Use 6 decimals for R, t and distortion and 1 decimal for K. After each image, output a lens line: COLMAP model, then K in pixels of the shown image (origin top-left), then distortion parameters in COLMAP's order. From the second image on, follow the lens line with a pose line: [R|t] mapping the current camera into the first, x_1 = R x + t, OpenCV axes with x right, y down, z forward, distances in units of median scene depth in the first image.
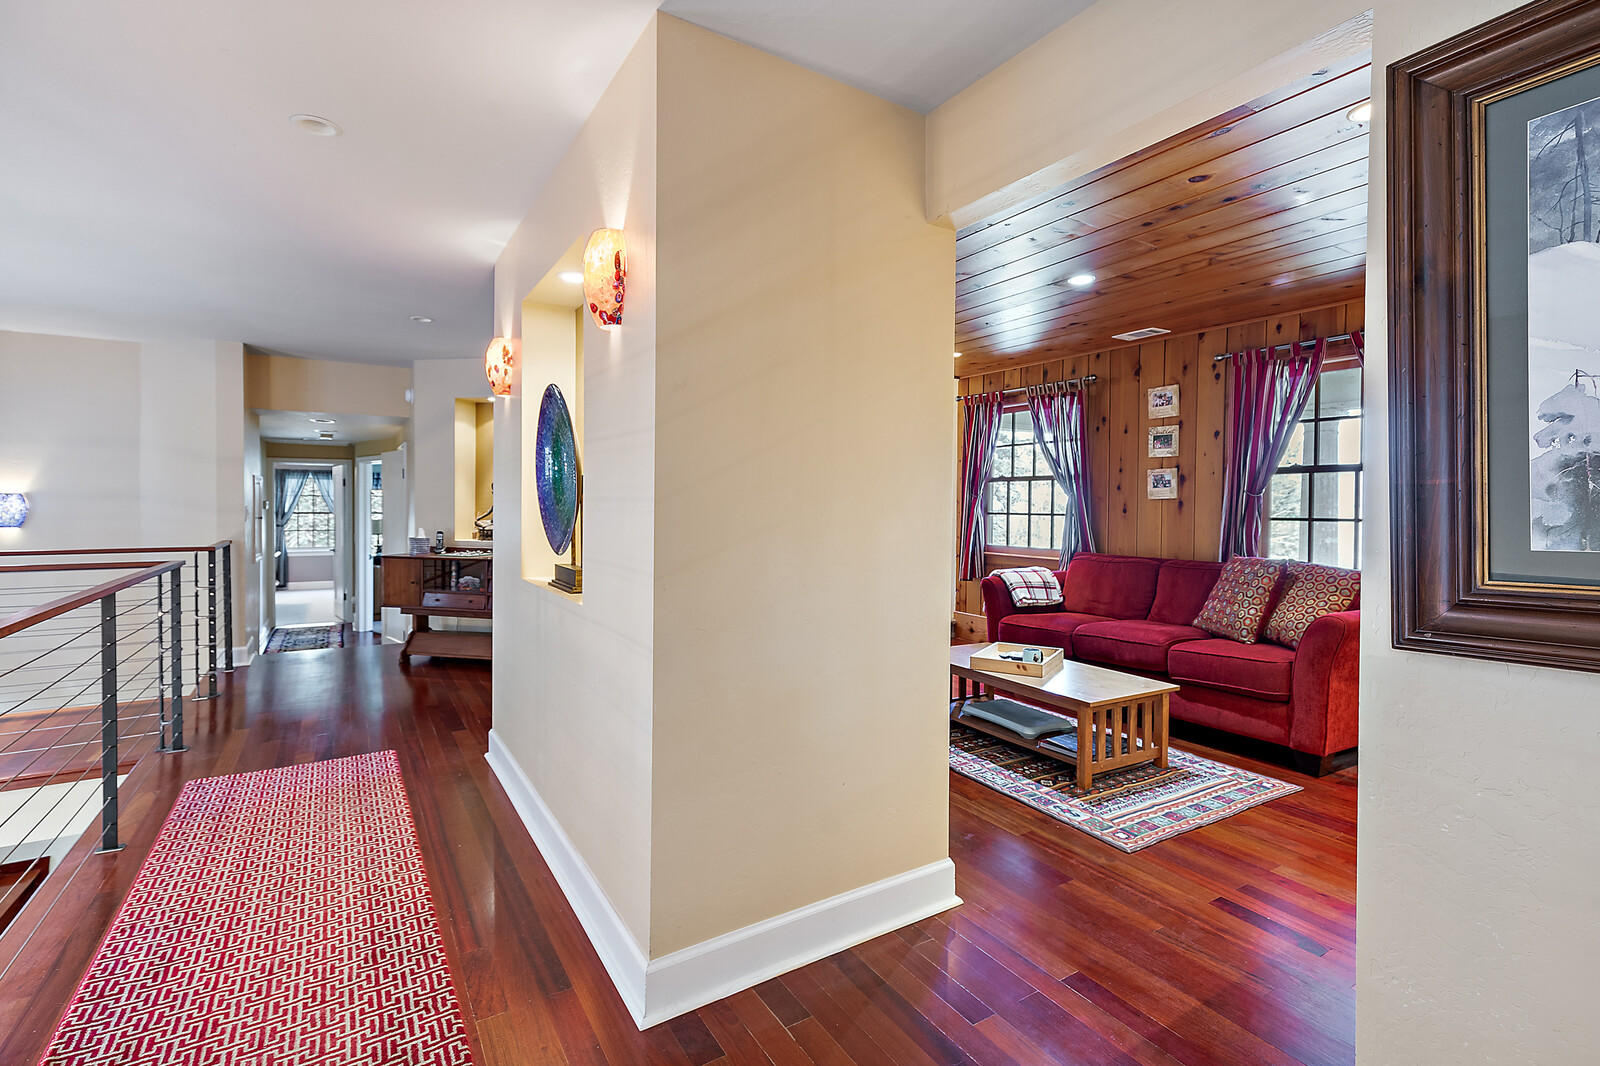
lens RADIAL K [[739.7, 0, 799.2], [0, 739.7, 523.5], [0, 0, 1]] dist [0.001106, 0.000708]
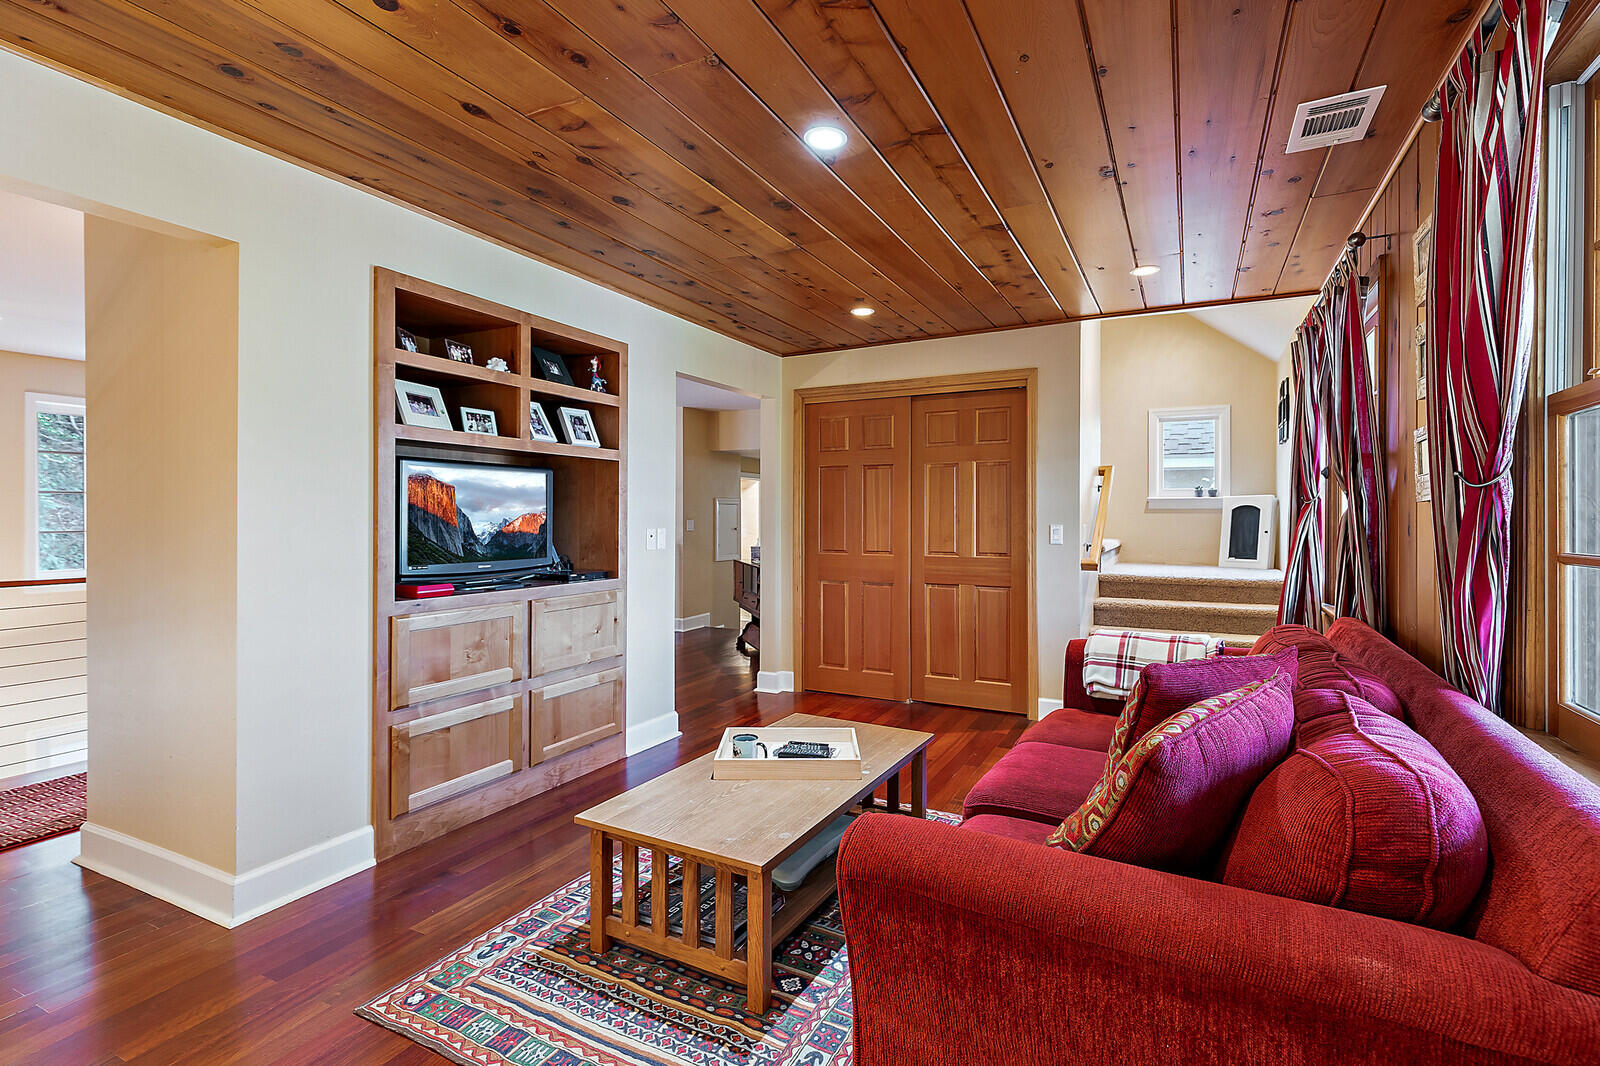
lens RADIAL K [[739.7, 0, 803.6], [0, 739.7, 526.3], [0, 0, 1]] dist [0.001106, 0.000708]
pose [[0.518768, 0.003835, -0.854906, 1.100348], [-0.006891, 0.999976, 0.000304, -0.023056], [0.854887, 0.005733, 0.518782, 0.855736]]
